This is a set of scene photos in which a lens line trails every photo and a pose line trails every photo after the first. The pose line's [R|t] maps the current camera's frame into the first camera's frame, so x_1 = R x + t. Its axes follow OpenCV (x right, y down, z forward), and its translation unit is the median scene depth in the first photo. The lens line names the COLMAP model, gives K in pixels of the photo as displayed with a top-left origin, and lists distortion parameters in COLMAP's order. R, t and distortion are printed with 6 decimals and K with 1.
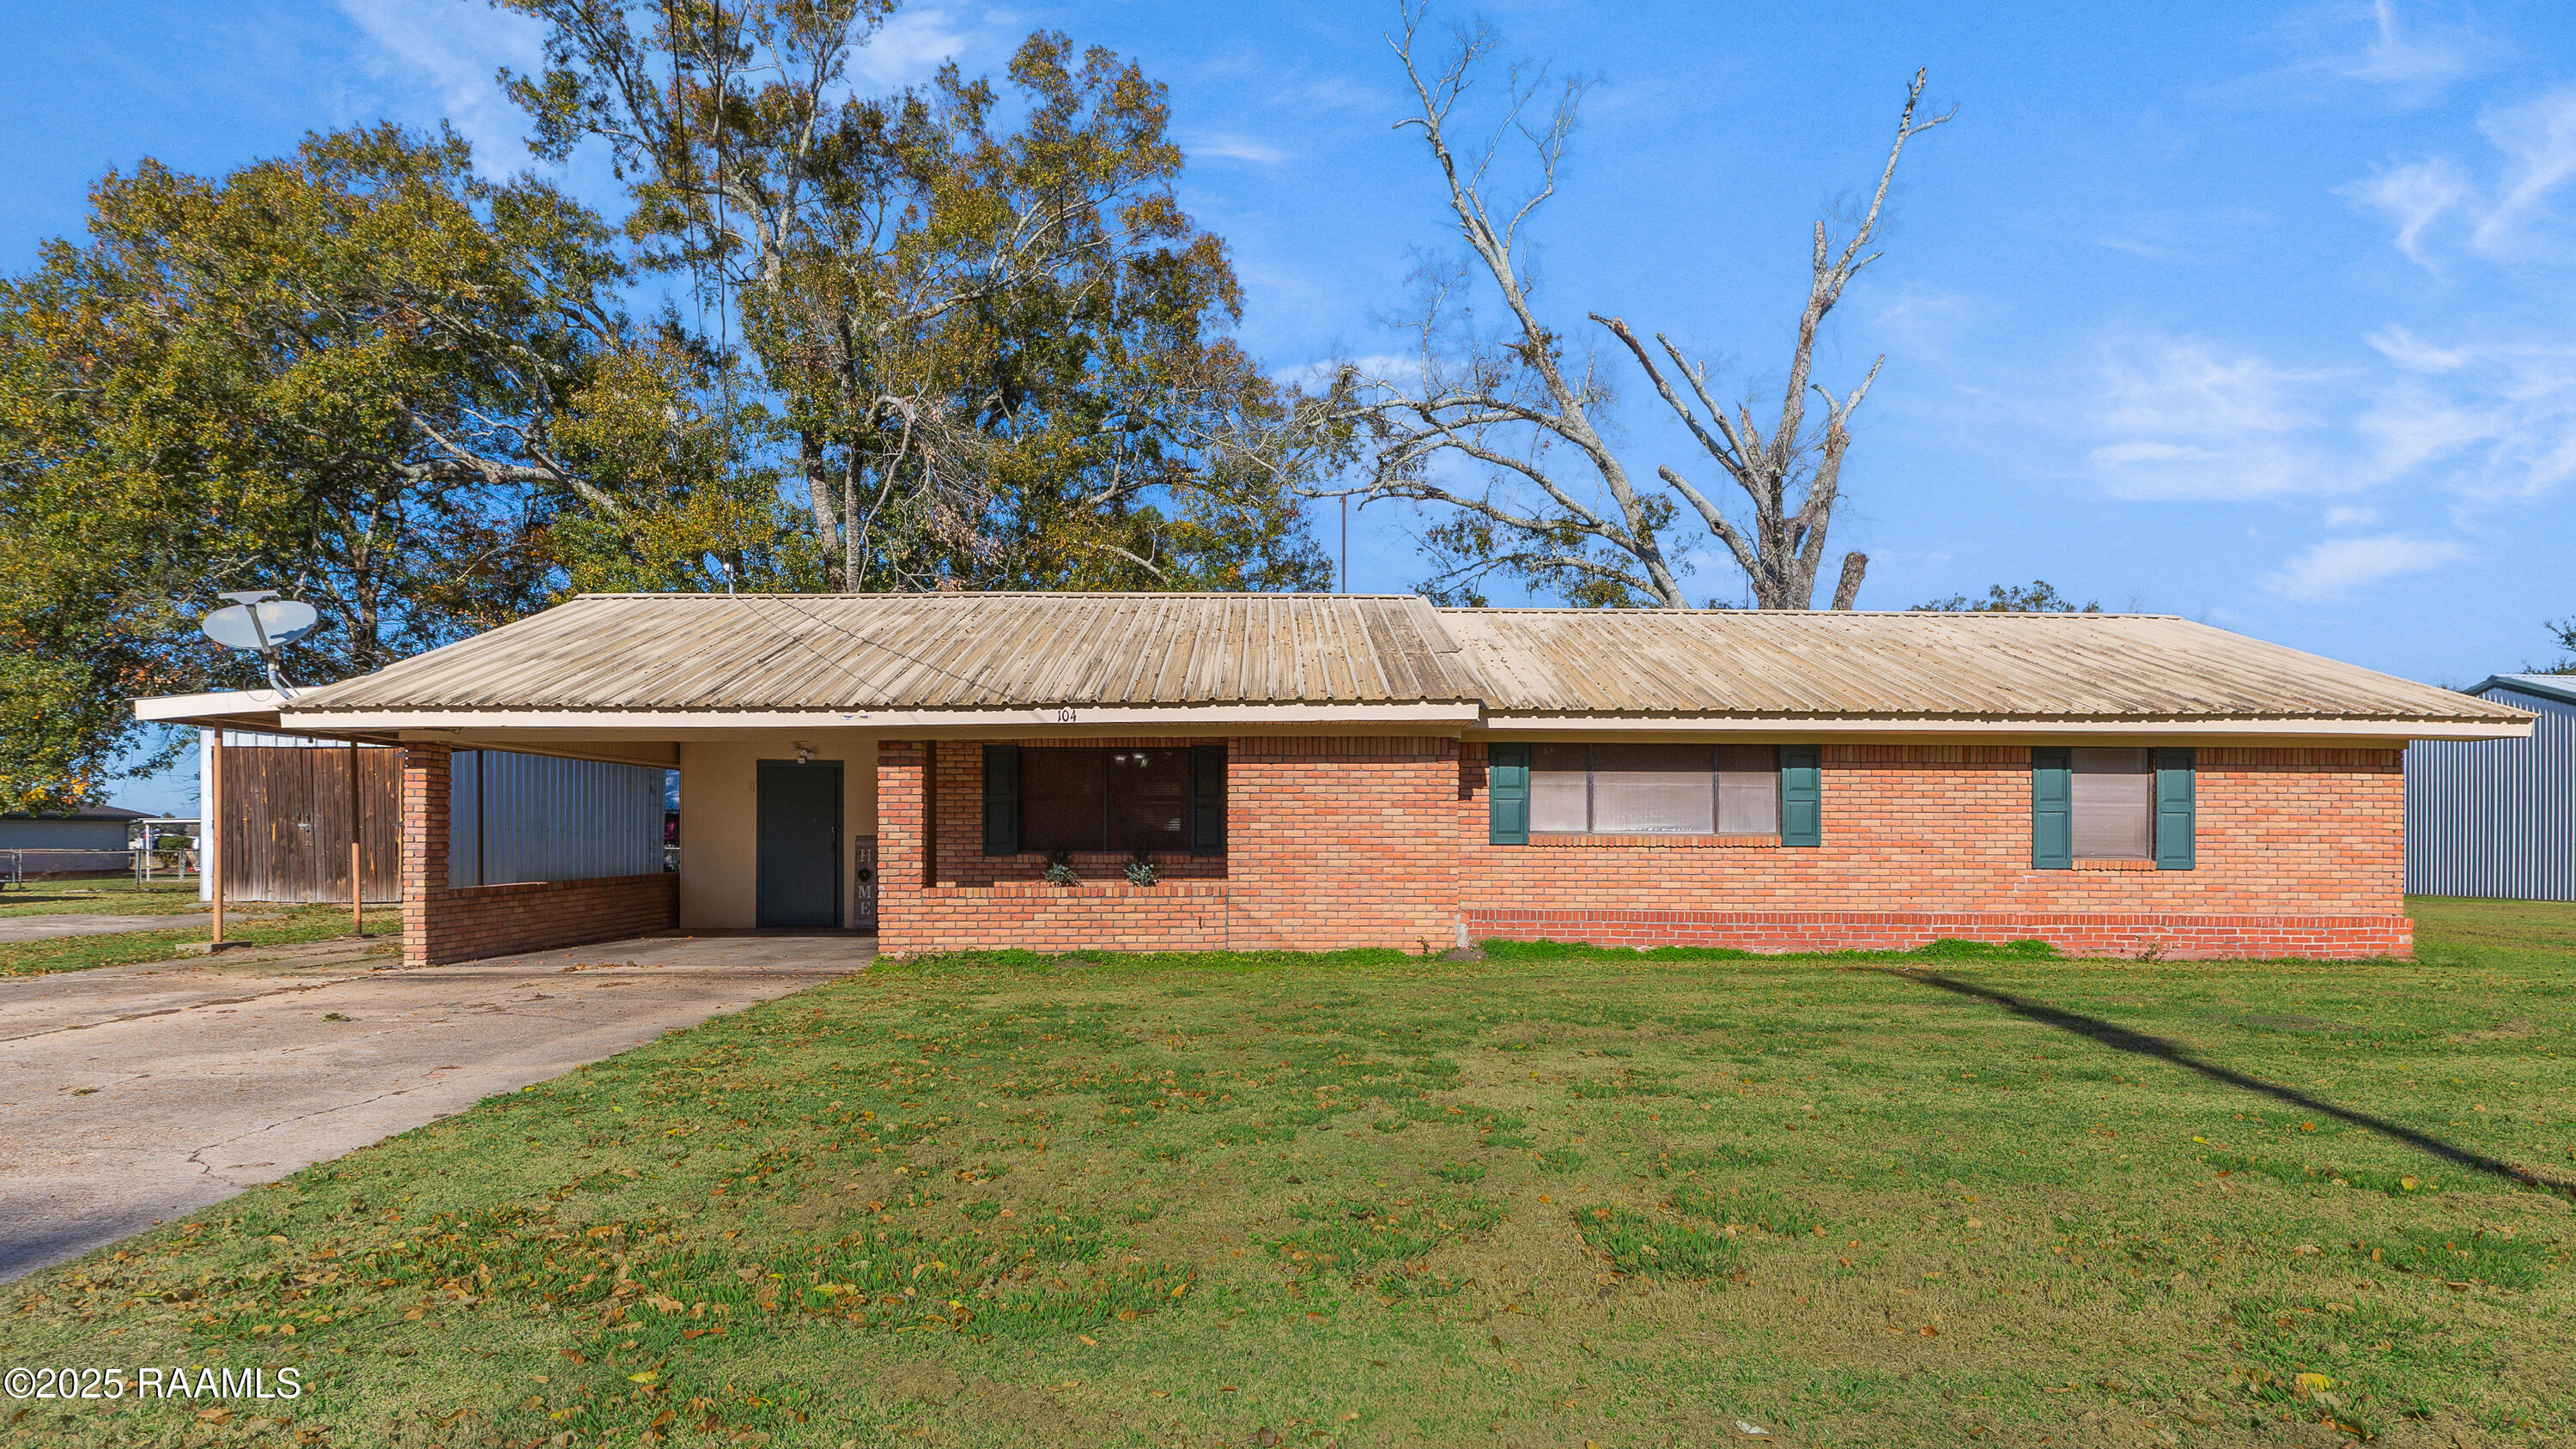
lens RADIAL K [[1434.7, 0, 1288.0], [0, 1434.7, 724.5], [0, 0, 1]] dist [0.003275, 0.000457]
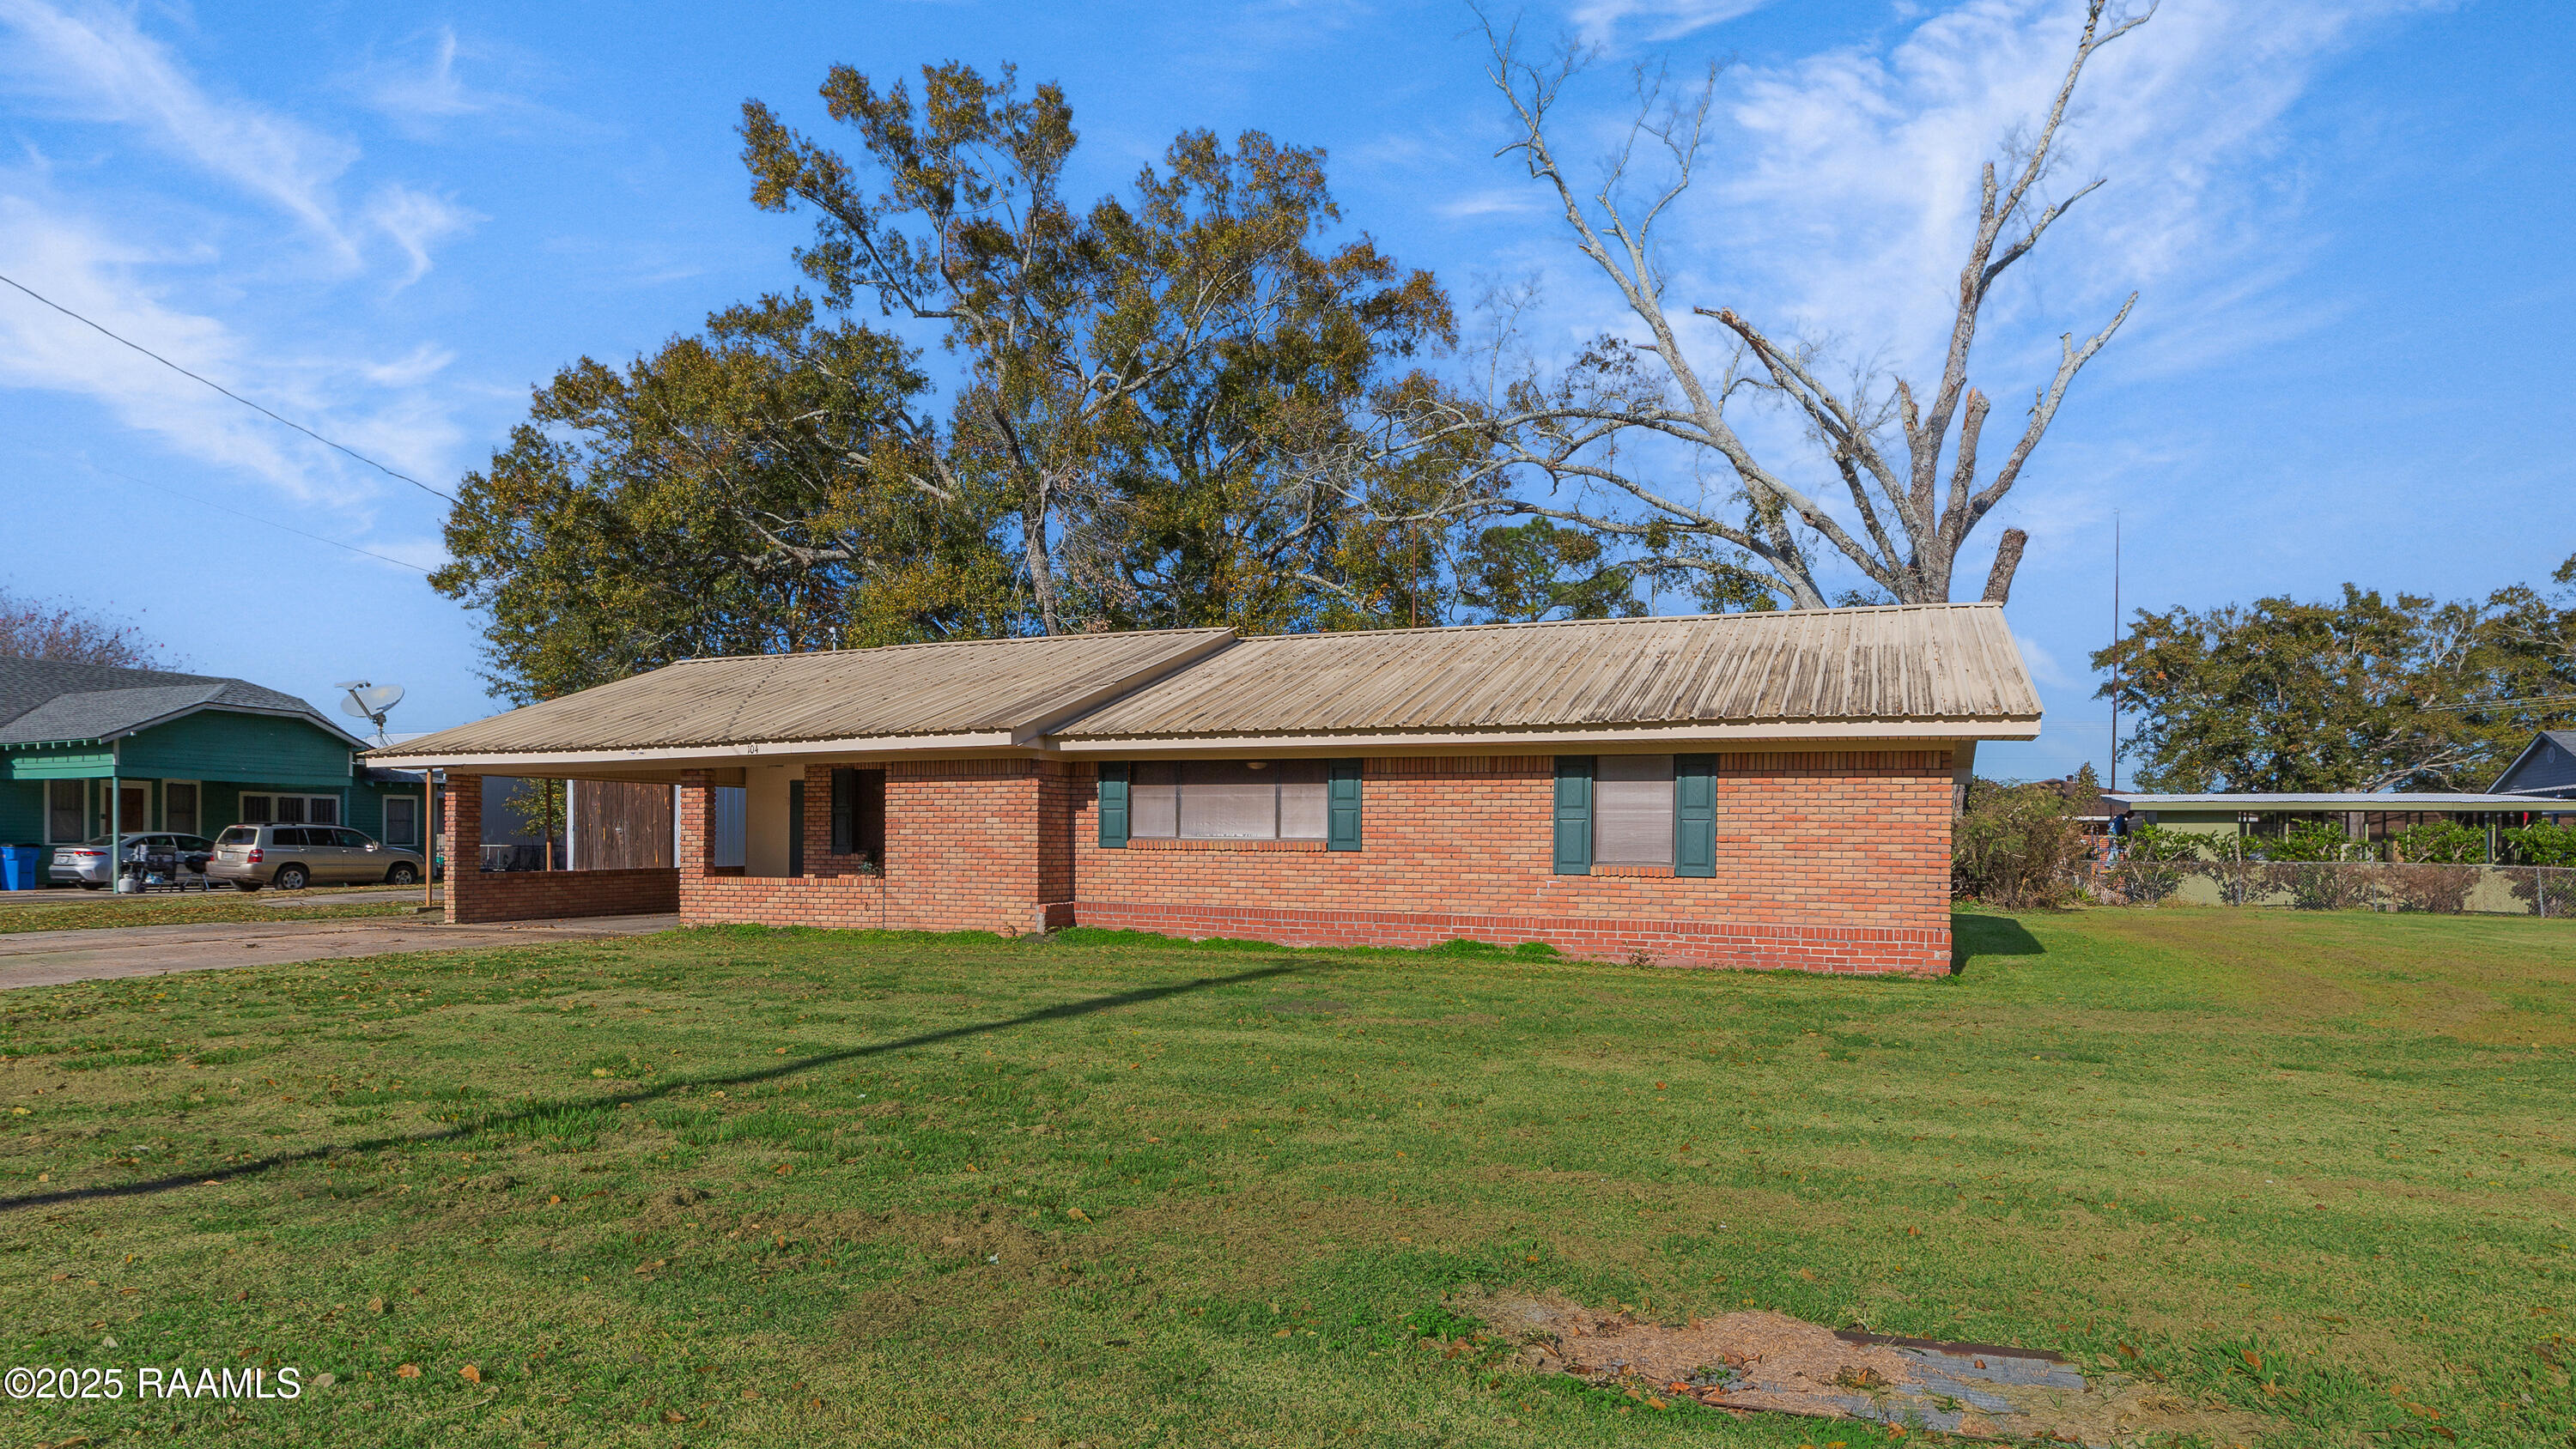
lens RADIAL K [[1434.7, 0, 1288.0], [0, 1434.7, 724.5], [0, 0, 1]] dist [0.003275, 0.000457]
pose [[0.913856, -0.028561, -0.405034, 0.763276], [0.027686, 0.999585, -0.008020, -0.004150], [0.405094, -0.003884, 0.914267, -0.019793]]
